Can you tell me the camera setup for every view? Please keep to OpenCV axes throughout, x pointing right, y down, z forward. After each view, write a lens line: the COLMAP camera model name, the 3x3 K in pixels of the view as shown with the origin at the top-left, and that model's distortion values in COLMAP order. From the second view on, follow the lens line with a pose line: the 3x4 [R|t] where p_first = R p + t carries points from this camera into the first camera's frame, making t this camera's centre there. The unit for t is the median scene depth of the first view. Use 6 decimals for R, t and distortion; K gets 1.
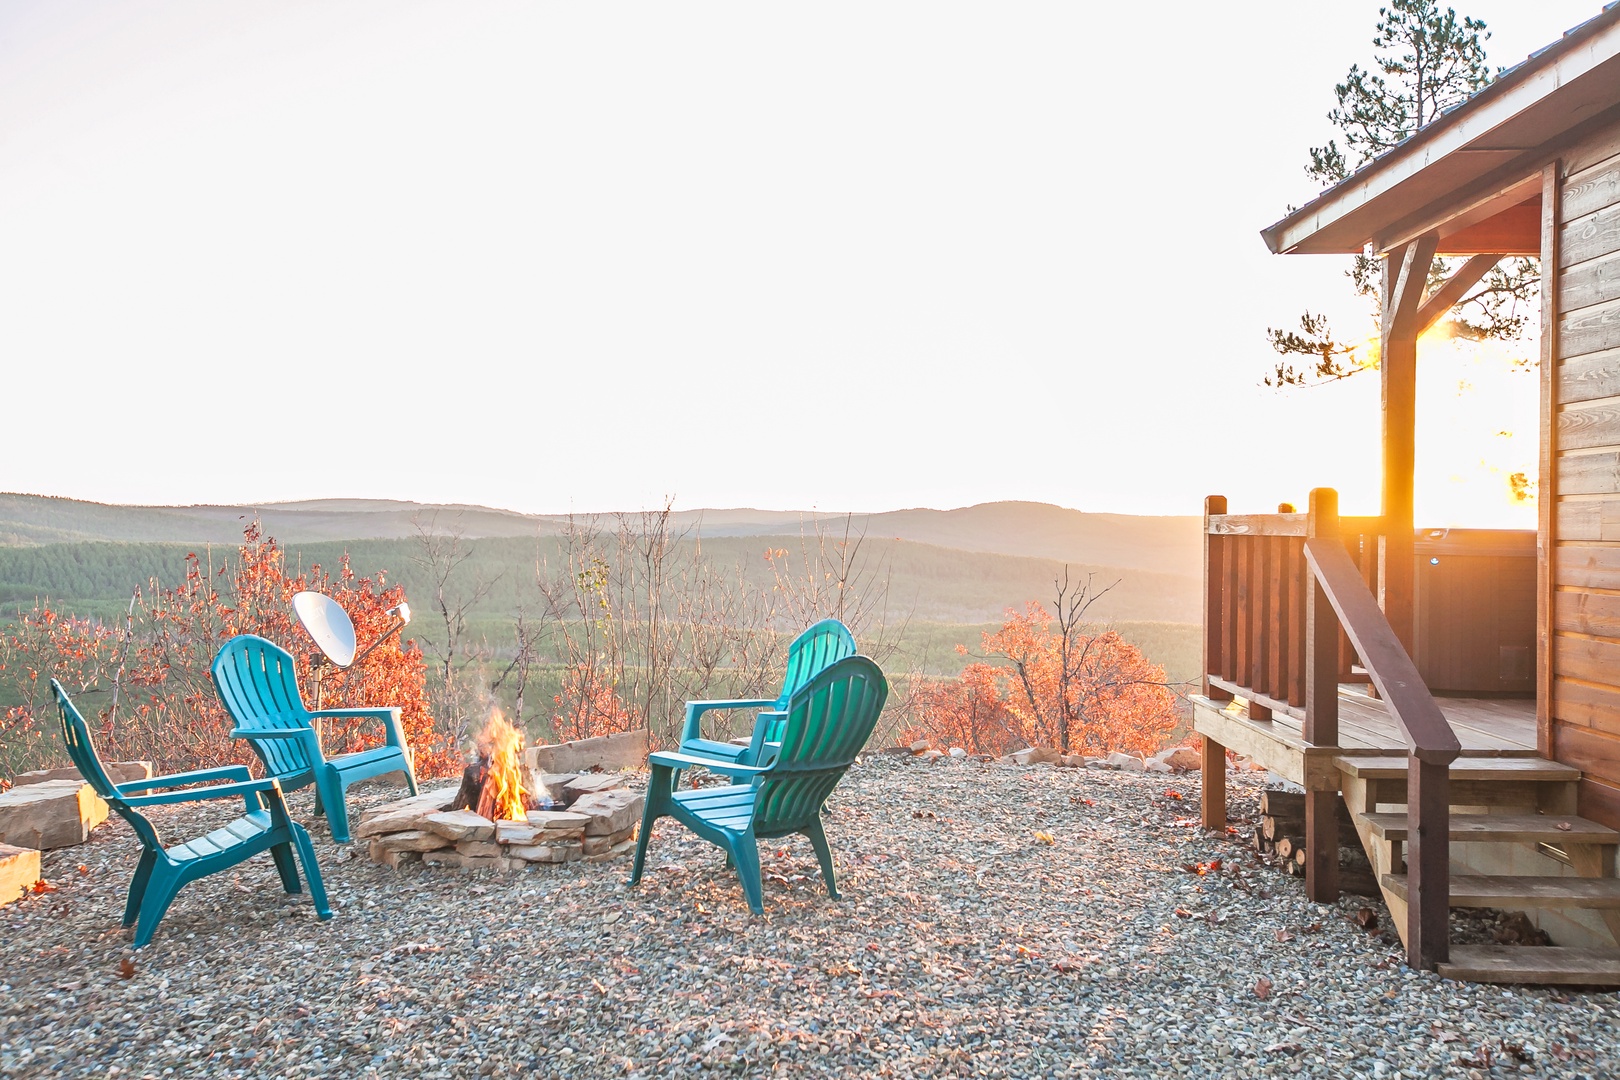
lens RADIAL K [[1546.0, 0, 805.0], [0, 1546.0, 520.1], [0, 0, 1]] dist [-0.005895, 0.169010]
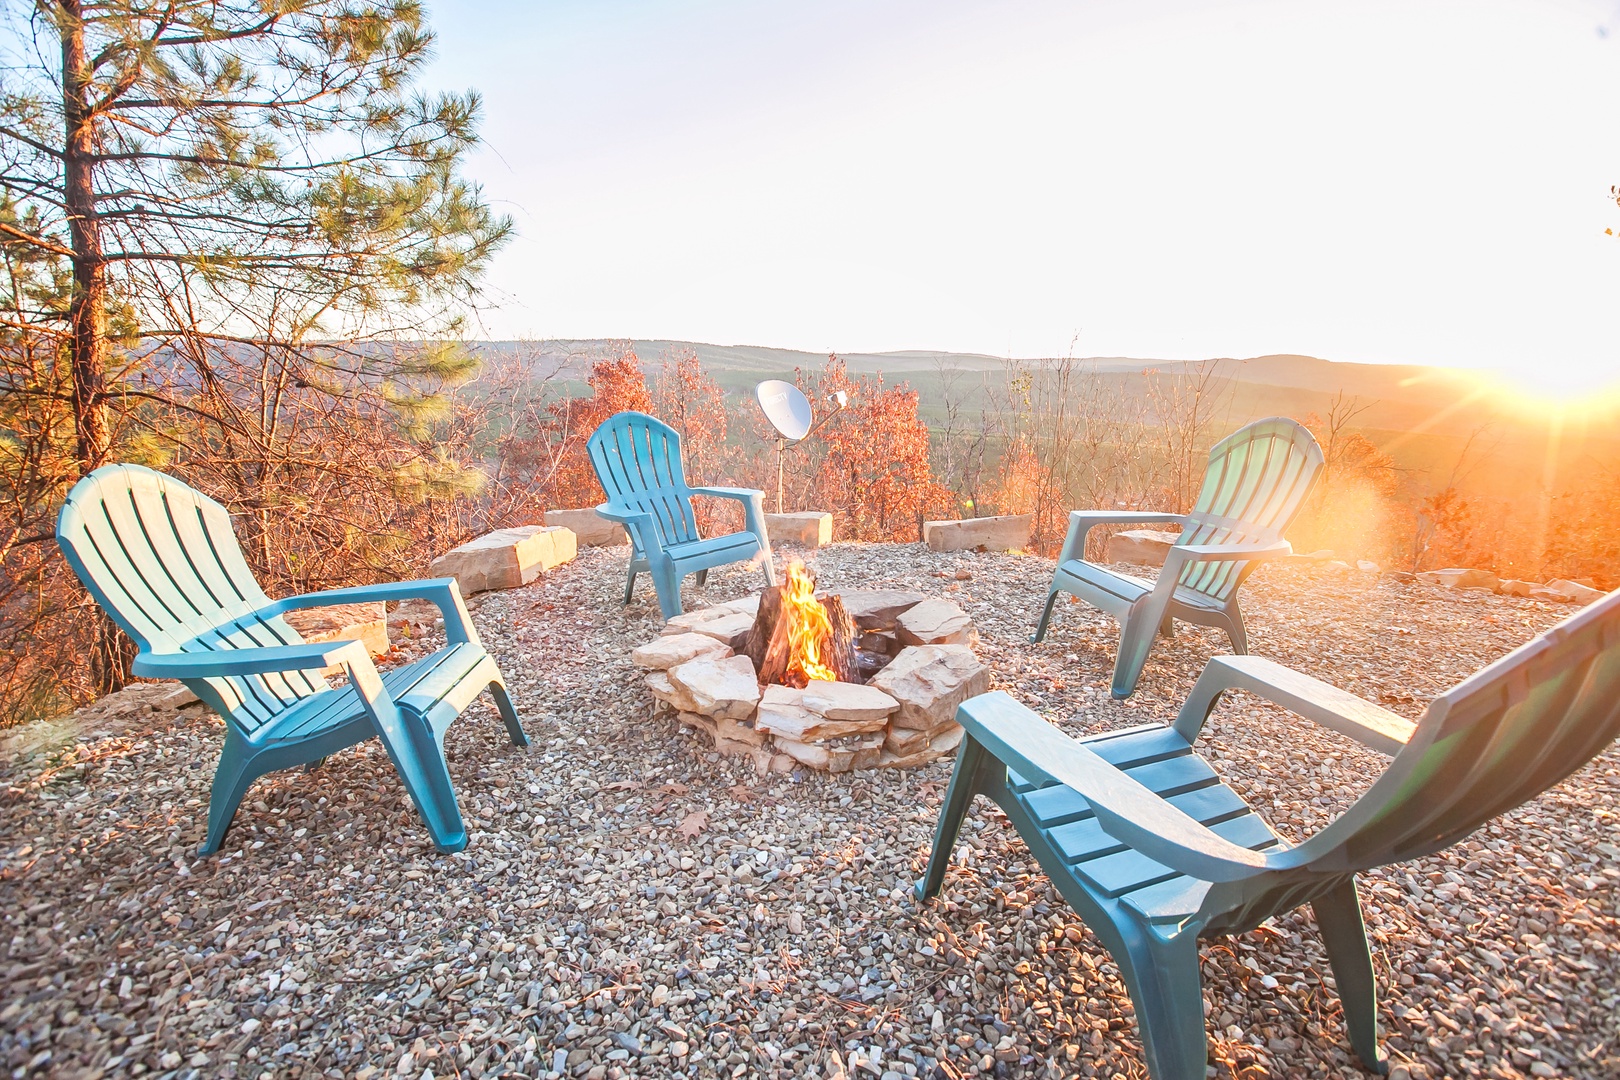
lens RADIAL K [[746.6, 0, 809.4], [0, 746.6, 544.5], [0, 0, 1]] dist [-0.047340, 0.018368]
pose [[0.910095, 0.103684, -0.401219, -0.051991], [-0.004783, 0.970758, 0.240014, 0.048724], [0.414372, -0.216517, 0.883978, 0.717749]]
